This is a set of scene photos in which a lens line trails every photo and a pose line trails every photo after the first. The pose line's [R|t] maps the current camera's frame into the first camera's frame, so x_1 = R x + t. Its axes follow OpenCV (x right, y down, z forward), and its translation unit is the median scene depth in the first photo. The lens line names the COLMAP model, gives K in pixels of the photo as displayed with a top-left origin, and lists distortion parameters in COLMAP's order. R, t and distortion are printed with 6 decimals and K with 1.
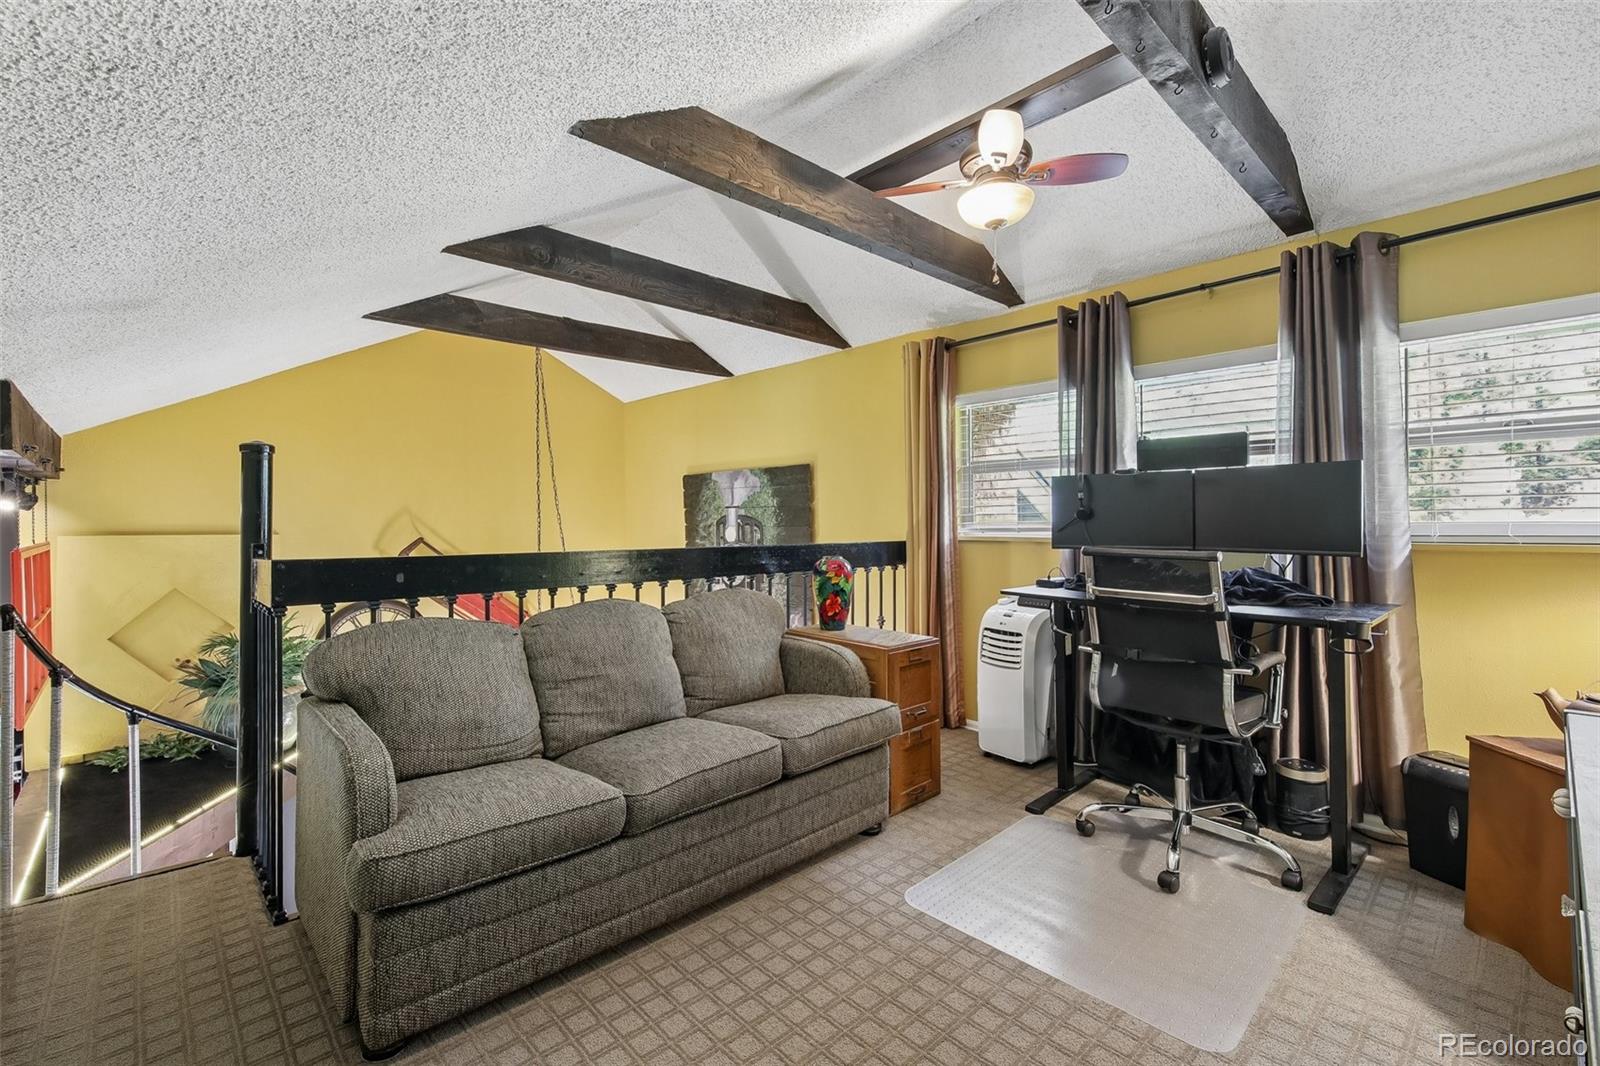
lens RADIAL K [[692.7, 0, 796.5], [0, 692.7, 514.2], [0, 0, 1]] dist [0.010141, -0.000185]
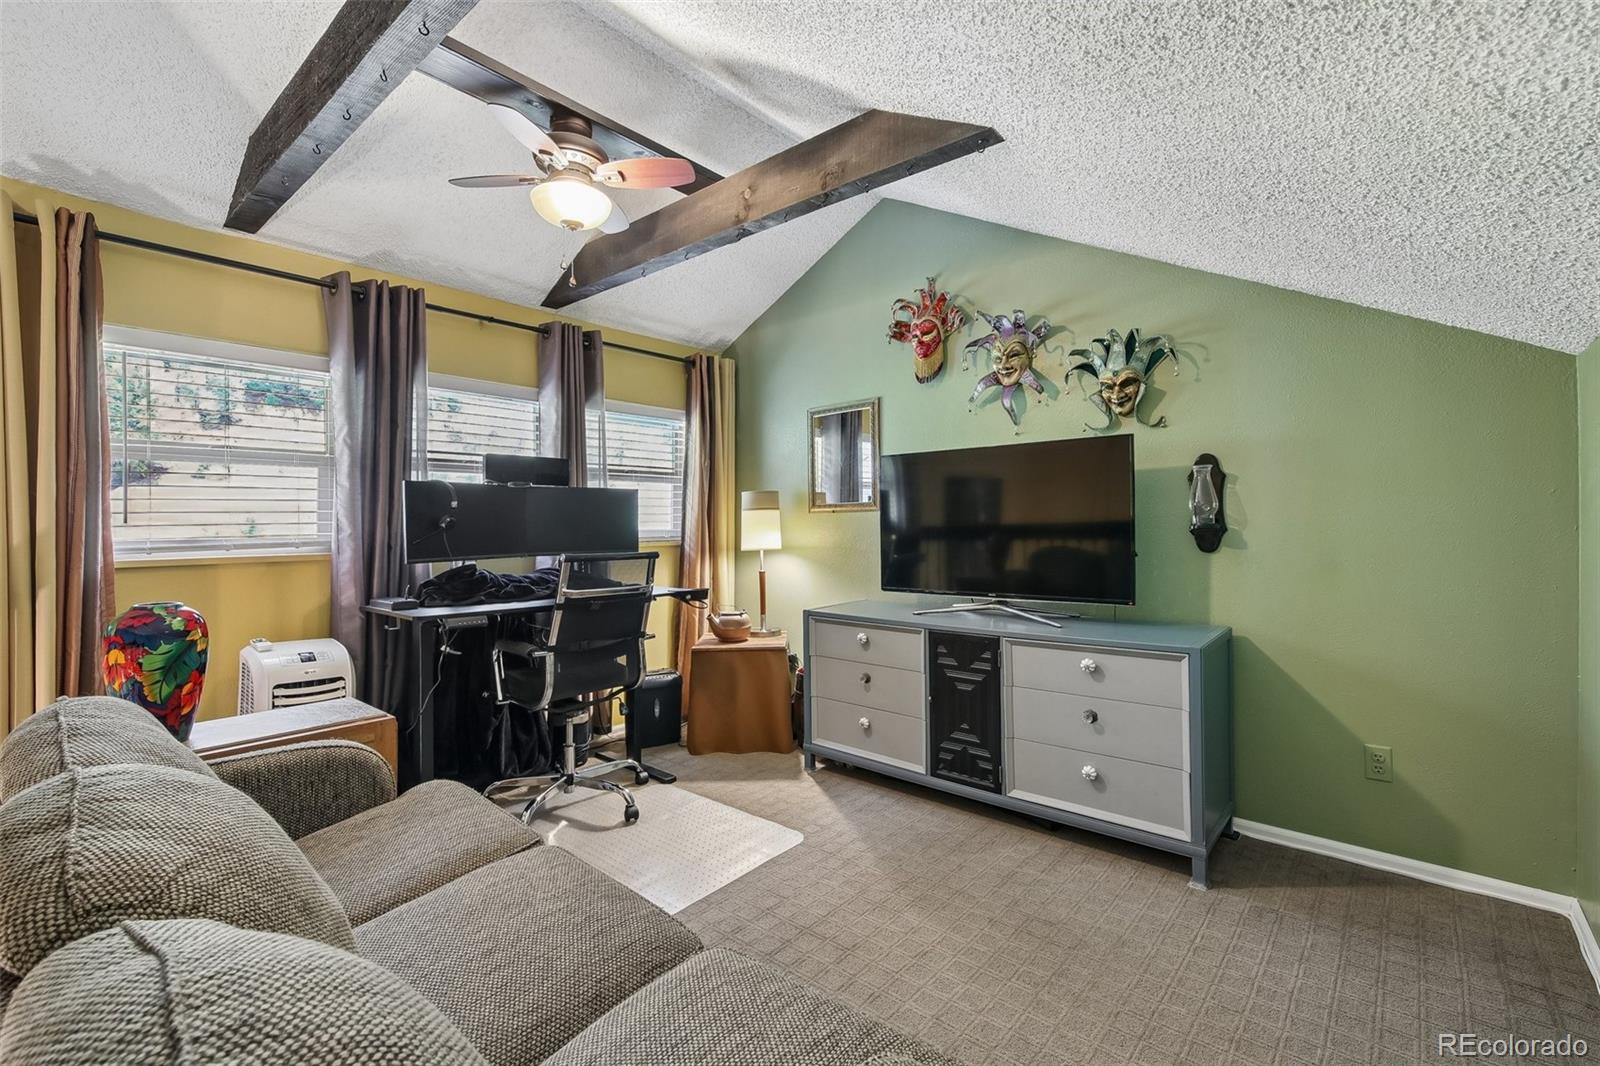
lens RADIAL K [[713.2, 0, 790.8], [0, 713.2, 533.4], [0, 0, 1]] dist [0.039138, -0.013794]
pose [[-0.104775, -0.008891, 0.994456, -0.703417], [0.003734, 0.999949, 0.009333, 0.005561], [-0.994489, 0.004692, -0.104736, 0.752103]]
